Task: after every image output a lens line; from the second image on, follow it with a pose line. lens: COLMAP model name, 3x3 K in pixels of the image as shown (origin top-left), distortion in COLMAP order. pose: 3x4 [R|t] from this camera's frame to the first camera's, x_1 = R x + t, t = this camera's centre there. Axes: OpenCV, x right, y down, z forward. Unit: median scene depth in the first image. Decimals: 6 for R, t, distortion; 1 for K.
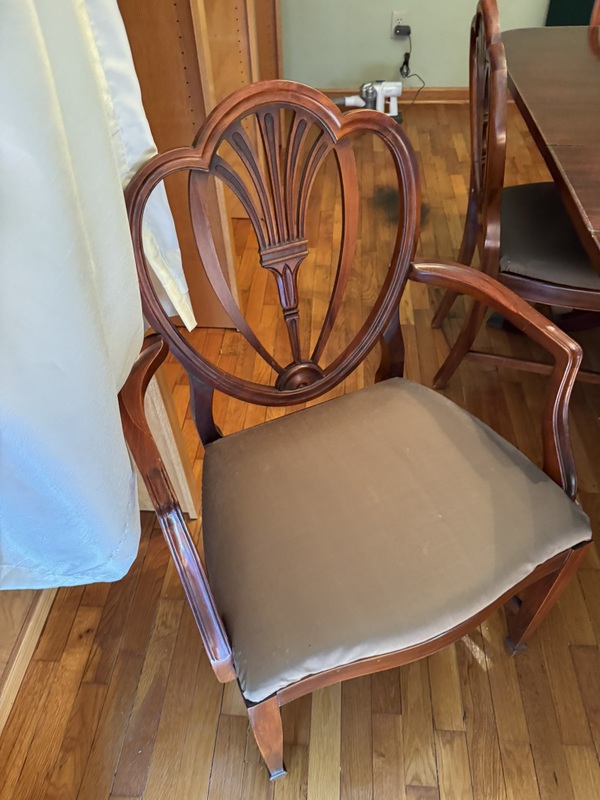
lens RADIAL K [[568.5, 0, 293.0], [0, 568.5, 404.6], [0, 0, 1]] dist [0.001142, -0.012086]
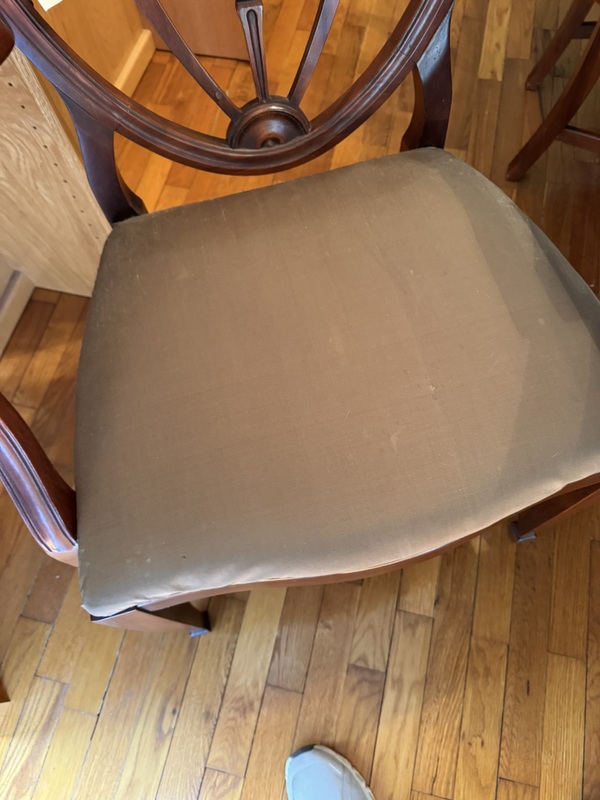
lens RADIAL K [[568.5, 0, 305.9], [0, 568.5, 397.3], [0, 0, 1]] dist [0.001142, -0.012086]
pose [[0.988422, 0.137832, -0.063439, 0.130355], [-0.106721, 0.928737, 0.355048, 0.000195], [0.107855, -0.344167, 0.932693, 0.323072]]
